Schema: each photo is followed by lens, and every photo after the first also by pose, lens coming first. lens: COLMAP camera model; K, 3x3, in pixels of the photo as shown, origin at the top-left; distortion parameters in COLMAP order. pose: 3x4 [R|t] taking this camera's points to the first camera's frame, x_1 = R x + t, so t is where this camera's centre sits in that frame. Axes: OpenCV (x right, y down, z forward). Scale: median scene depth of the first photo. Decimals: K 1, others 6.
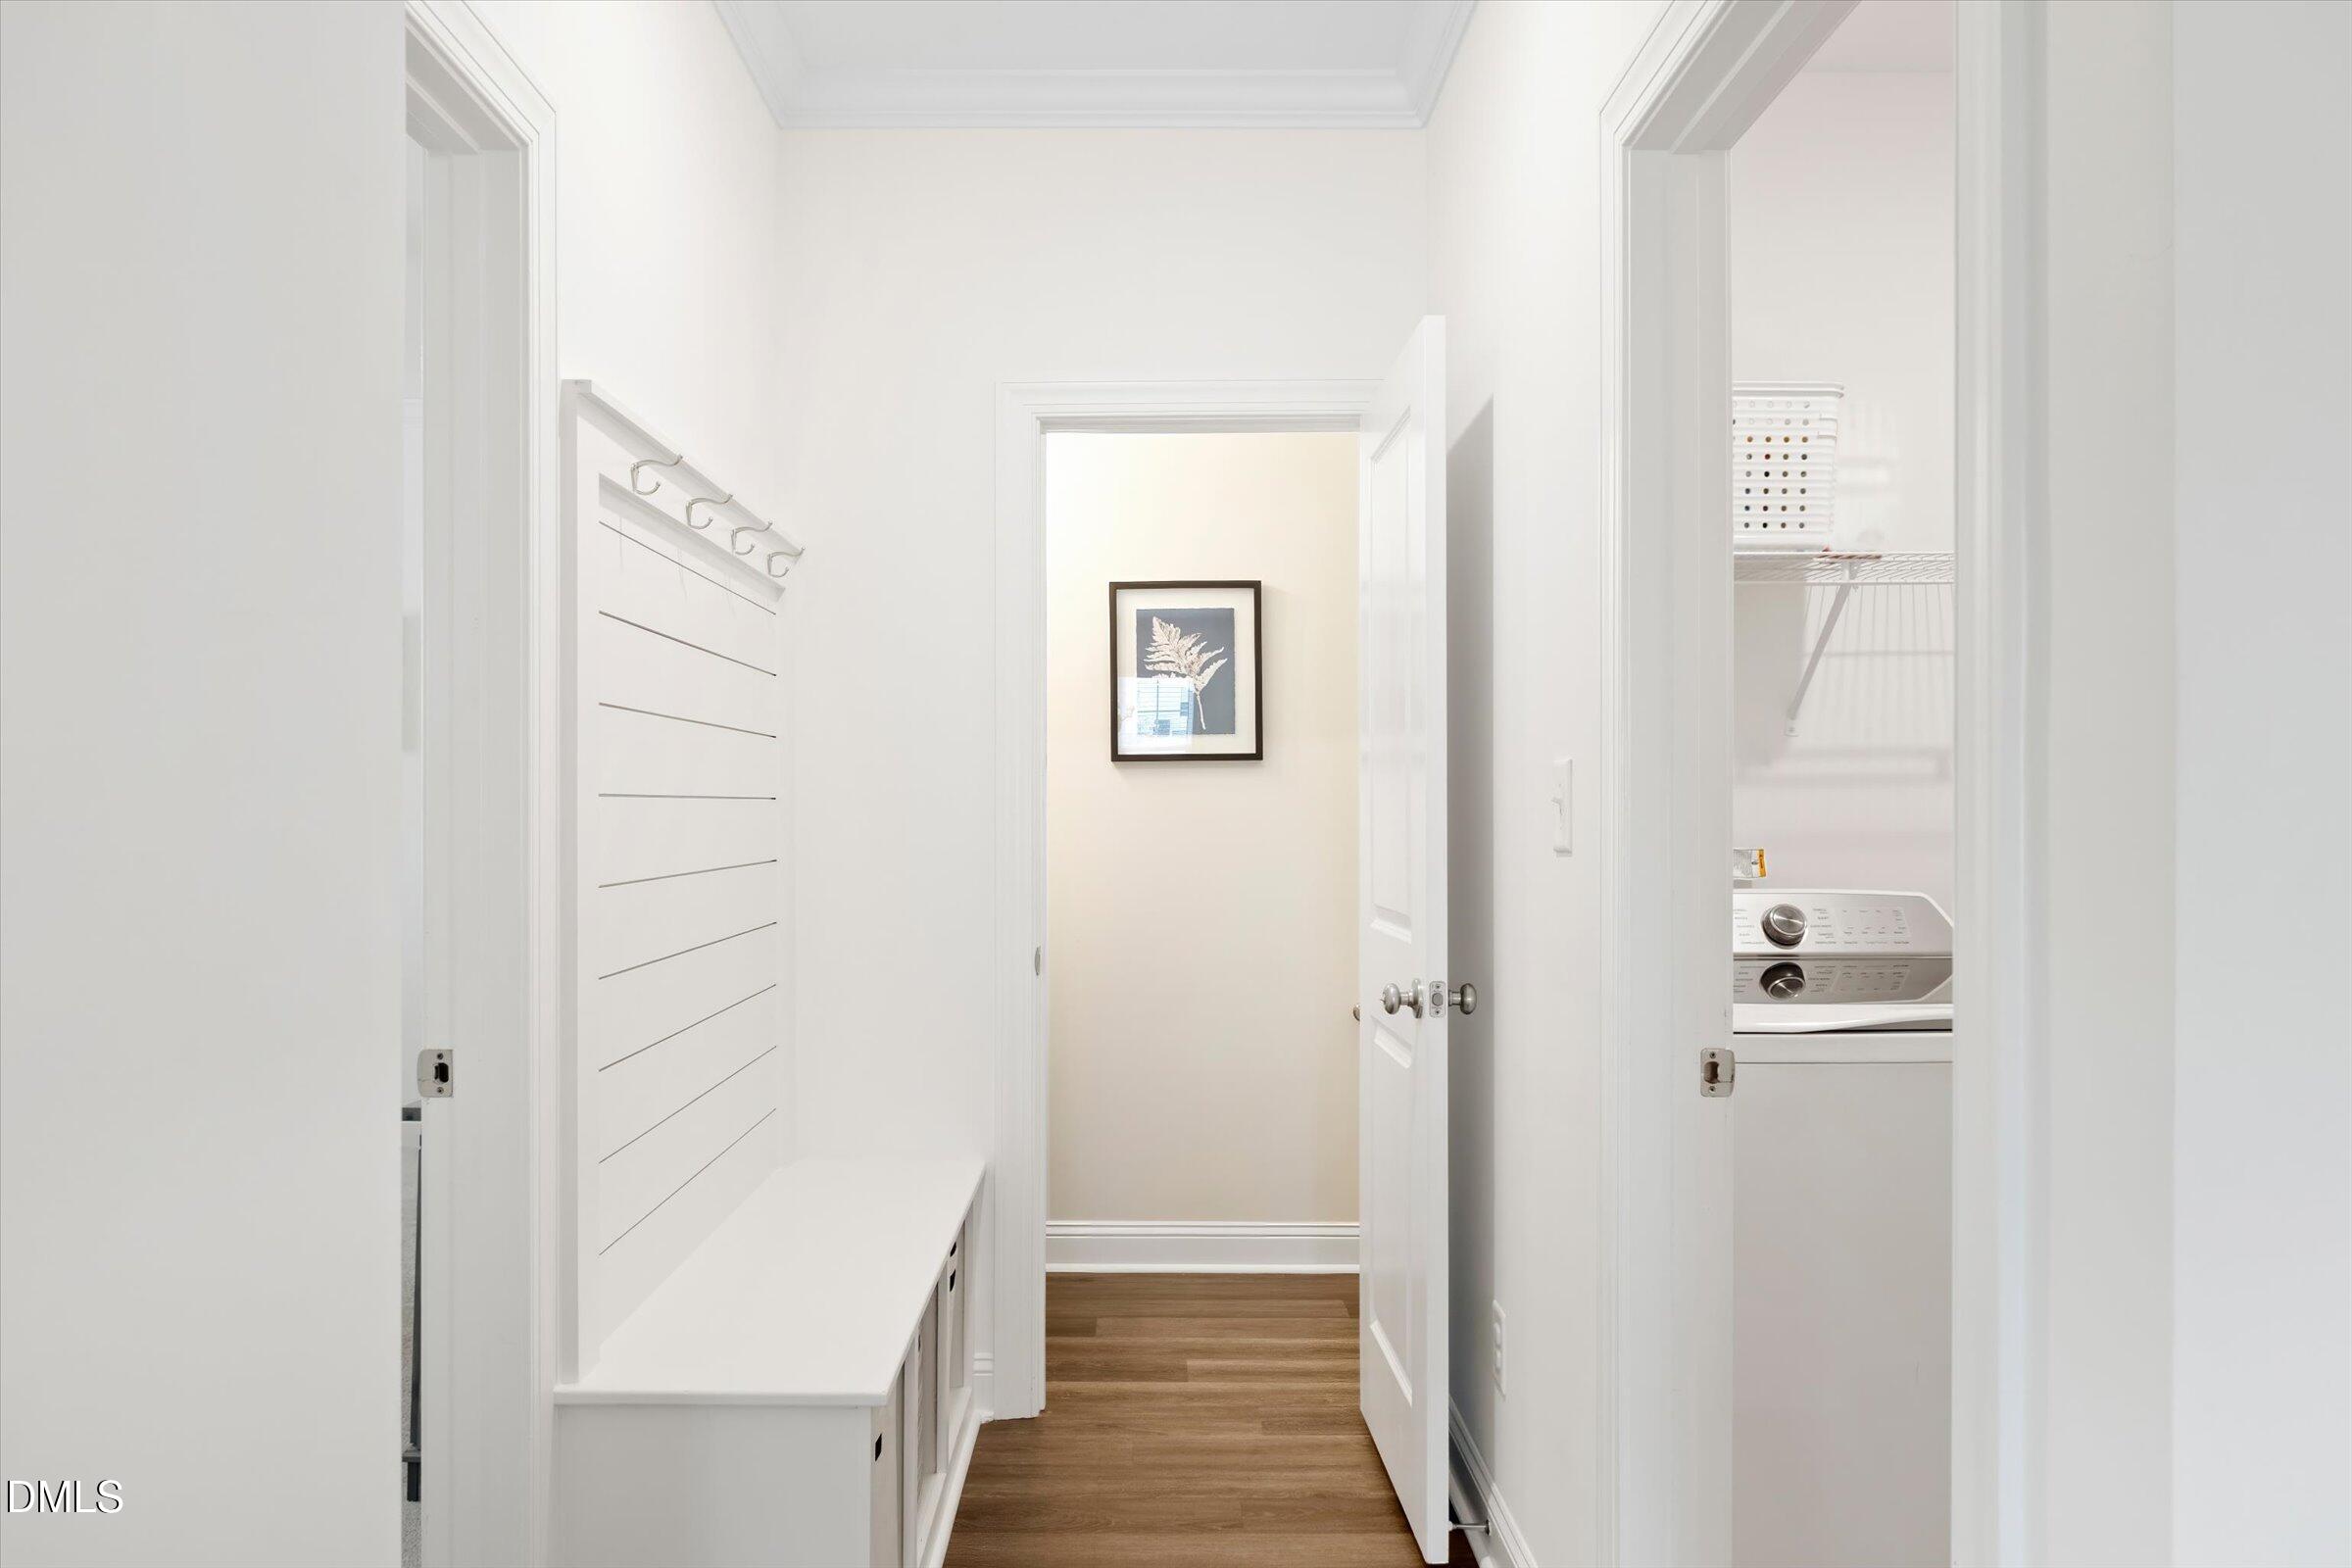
lens RADIAL K [[1638.3, 0, 1169.4], [0, 1638.3, 816.8], [0, 0, 1]] dist [-0.005280, -0.003586]
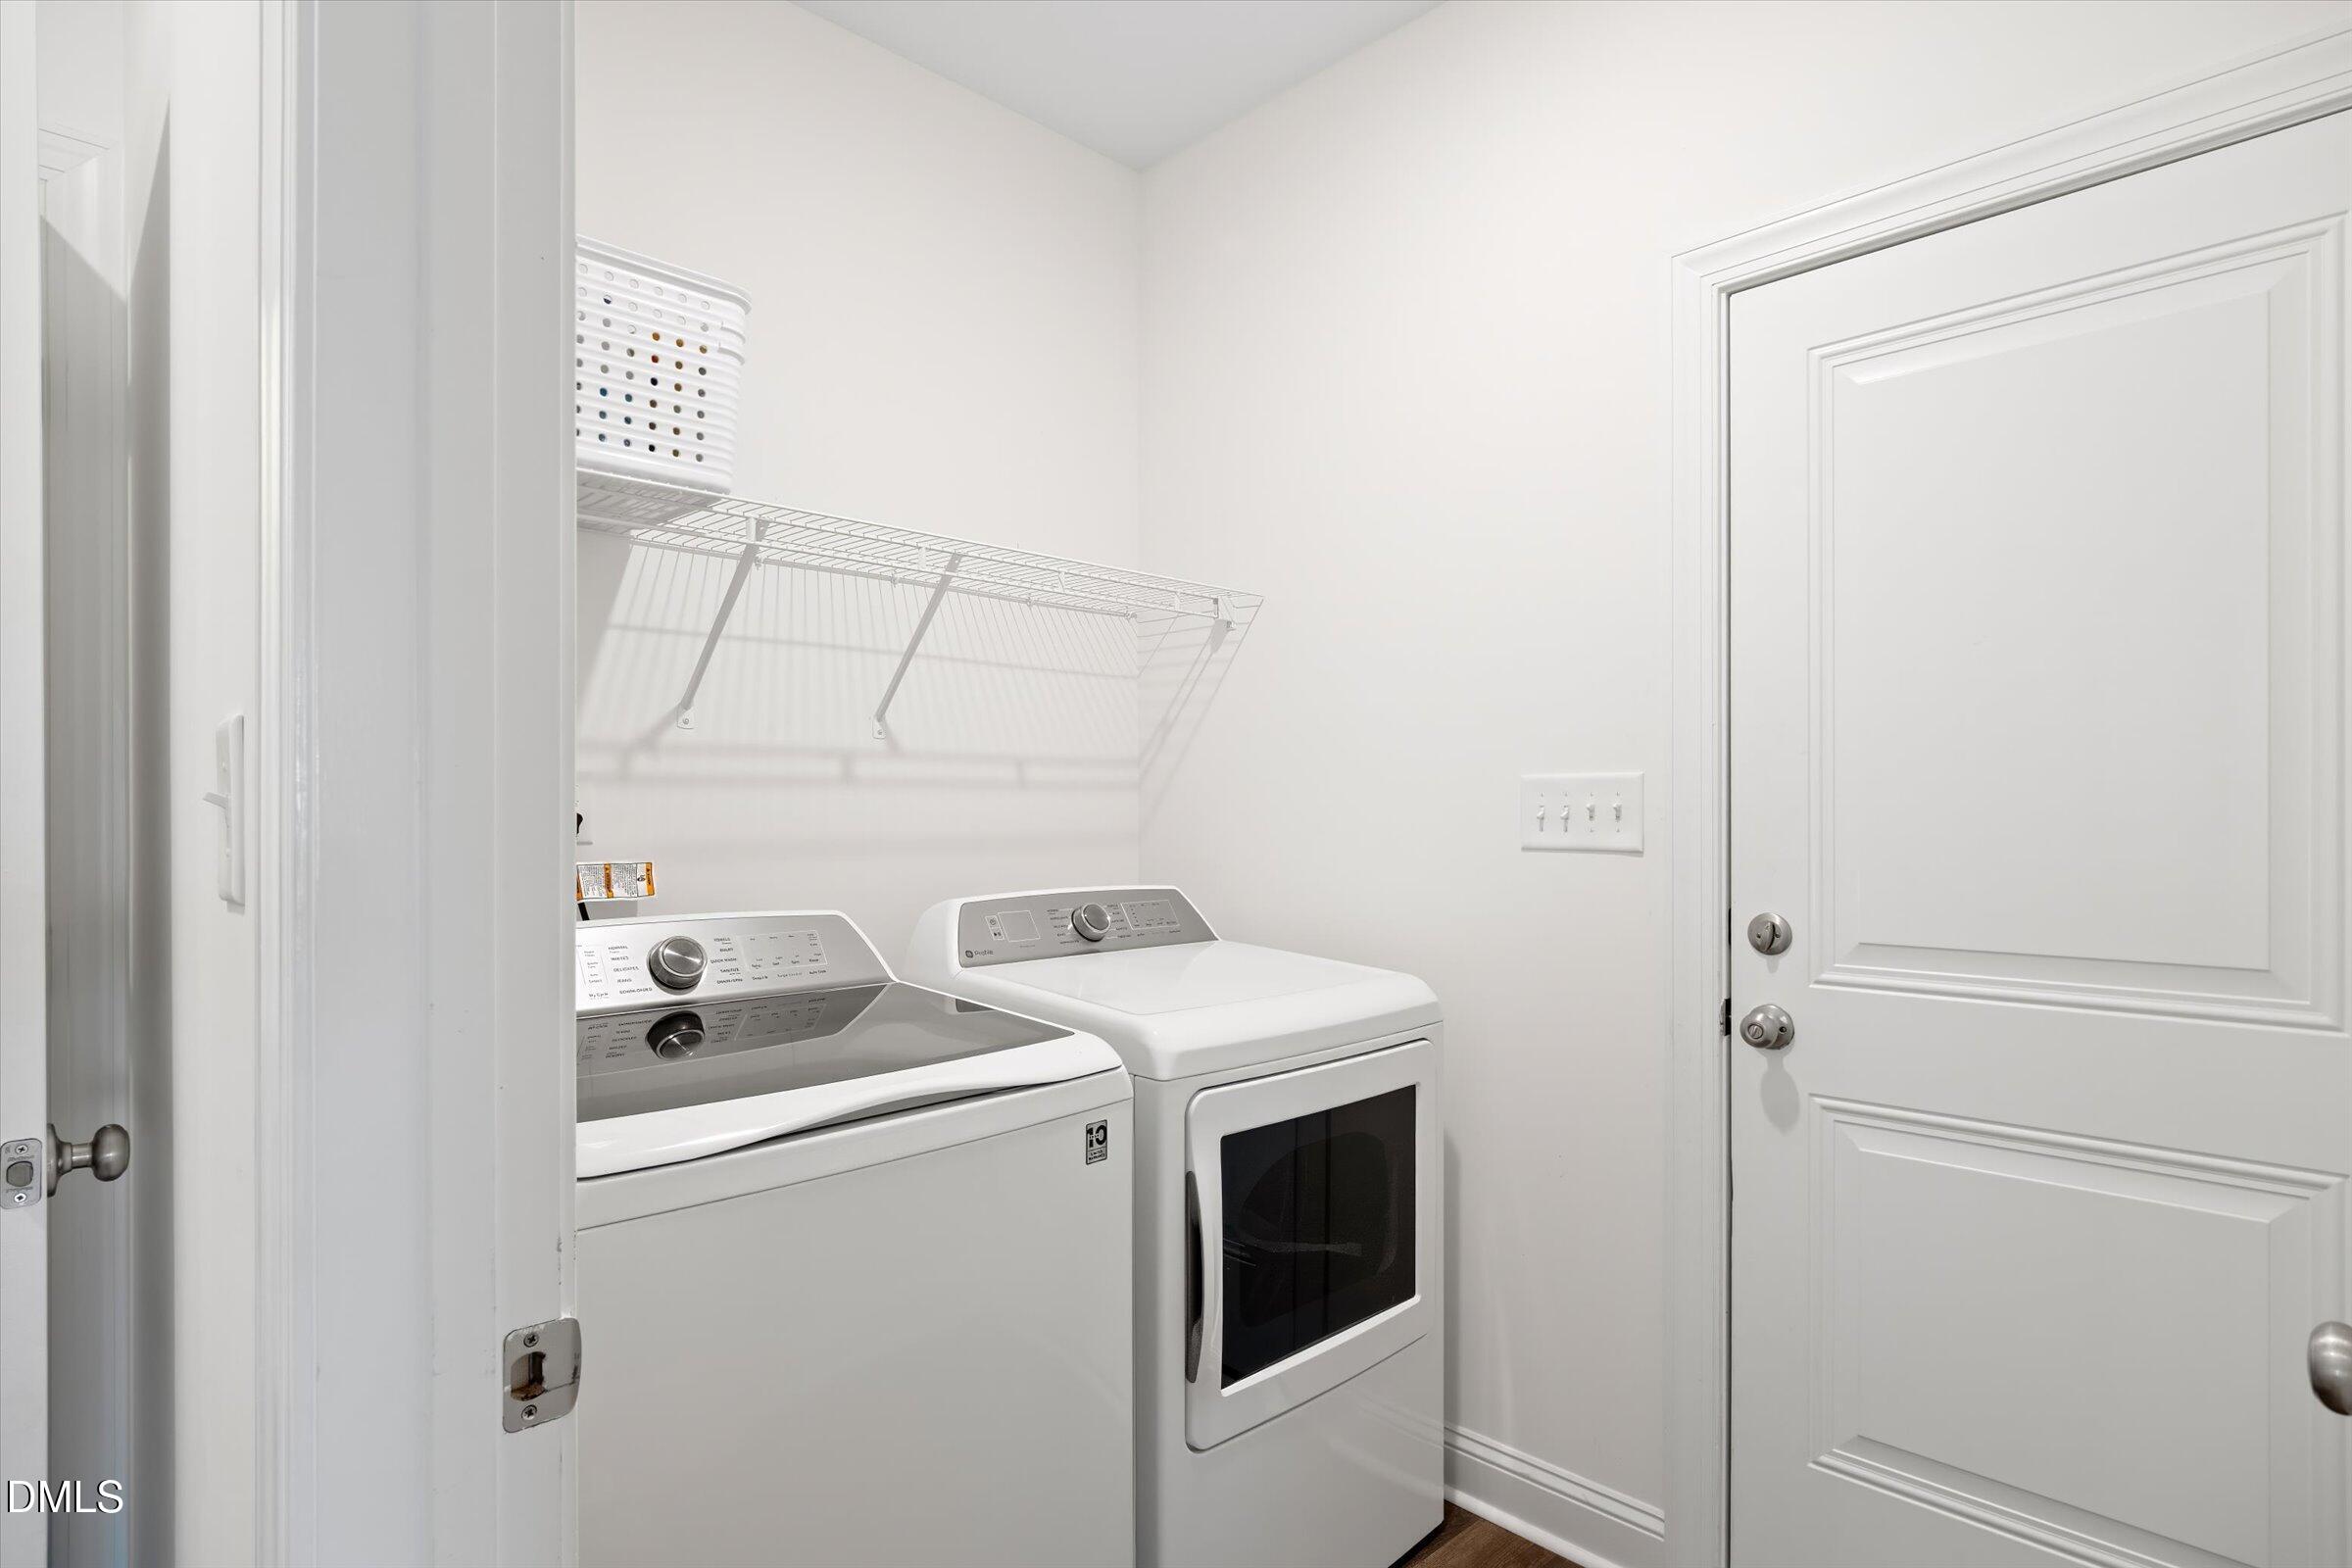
lens RADIAL K [[1193.7, 0, 1175.1], [0, 1193.7, 803.1], [0, 0, 1]] dist [0.000014, 0.000138]
pose [[0.725880, 0.004037, 0.687809, 0.156390], [0.007442, 0.999878, -0.013723, -0.000891], [-0.687781, 0.015080, 0.725762, 0.423582]]
